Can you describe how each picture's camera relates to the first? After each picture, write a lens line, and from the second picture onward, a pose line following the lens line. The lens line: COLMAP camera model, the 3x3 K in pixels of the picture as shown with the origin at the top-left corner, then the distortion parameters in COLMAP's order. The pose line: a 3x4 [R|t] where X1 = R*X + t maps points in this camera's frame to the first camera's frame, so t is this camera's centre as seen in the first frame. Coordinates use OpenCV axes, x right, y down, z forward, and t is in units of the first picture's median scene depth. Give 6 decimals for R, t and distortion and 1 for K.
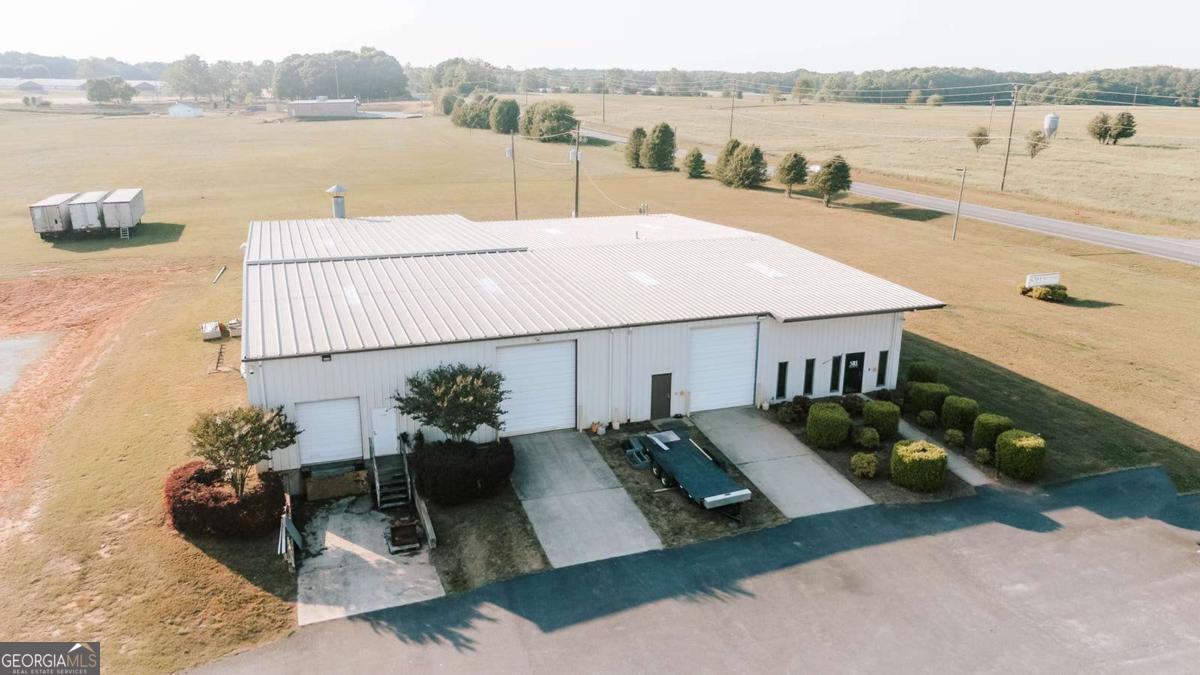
lens RADIAL K [[873.3, 0, 606.2], [0, 873.3, 336.6], [0, 0, 1]] dist [0.080460, -0.073345]
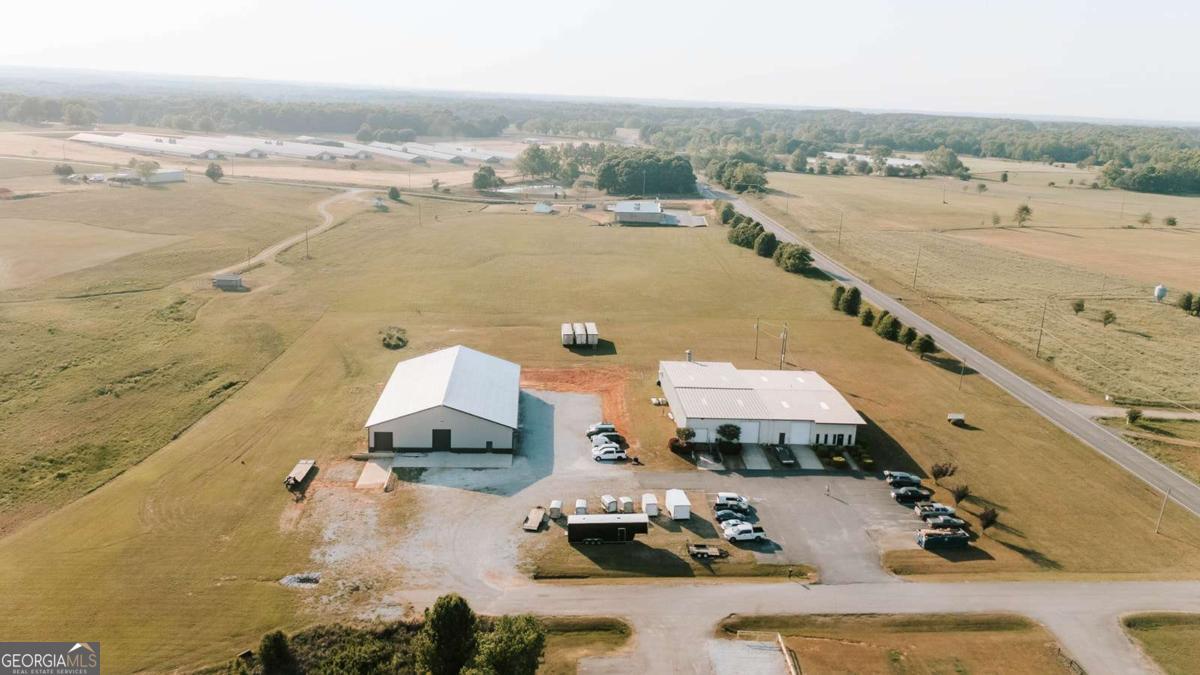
lens RADIAL K [[927.7, 0, 600.0], [0, 927.7, 337.5], [0, 0, 1]] dist [0.079683, -0.006183]
pose [[0.955251, 0.102144, -0.277601, 0.237895], [-0.112569, 0.993404, -0.021836, -0.118033], [0.273540, 0.052108, 0.960448, -1.936952]]
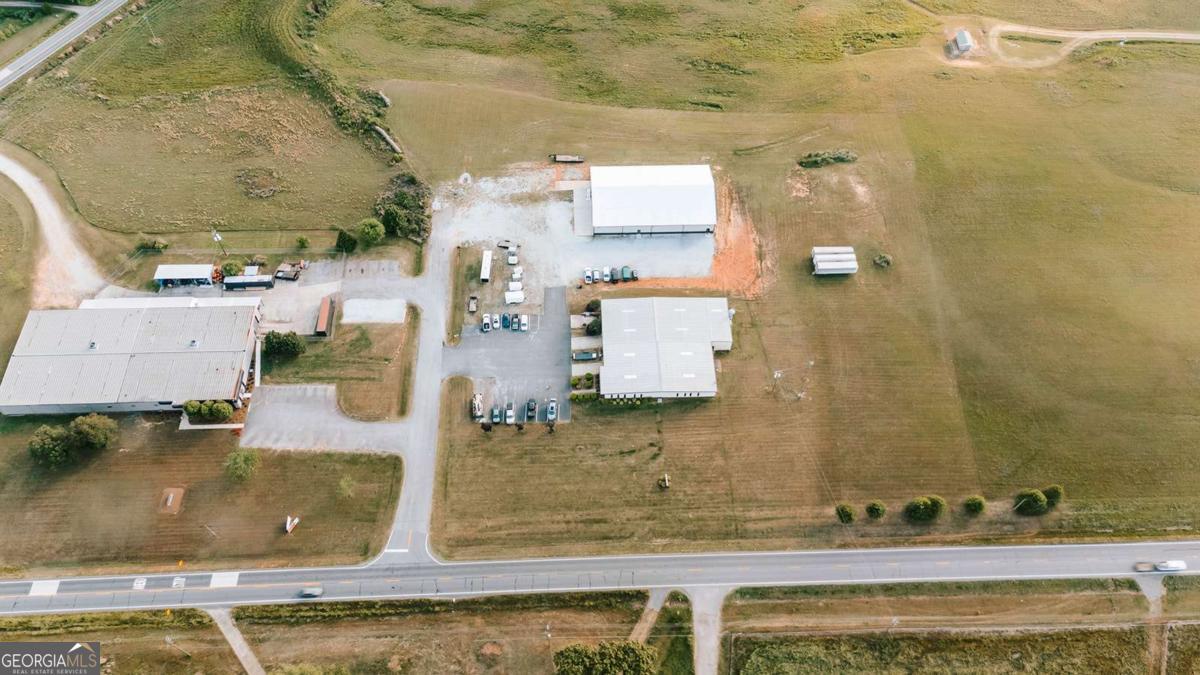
lens RADIAL K [[873.3, 0, 606.2], [0, 873.3, 336.6], [0, 0, 1]] dist [0.080460, -0.073345]
pose [[-0.321822, 0.777528, -0.540260, 1.967399], [-0.284902, 0.464643, 0.838414, -3.107039], [0.902918, 0.423741, 0.071987, 0.316181]]
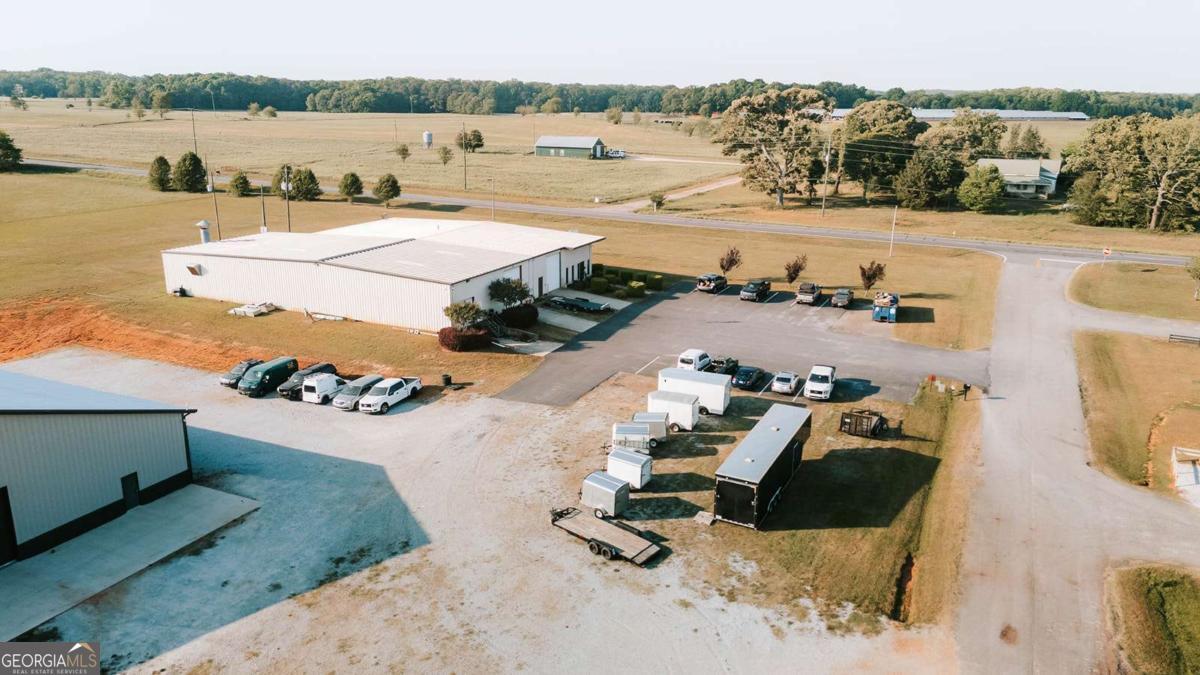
lens RADIAL K [[888.1, 0, 600.0], [0, 888.1, 337.5], [0, 0, 1]] dist [0.084564, -0.093729]
pose [[0.716939, -0.191527, 0.670310, -0.892610], [0.192703, 0.978502, 0.073478, 0.035468], [-0.669973, 0.076491, 0.738434, -0.537052]]
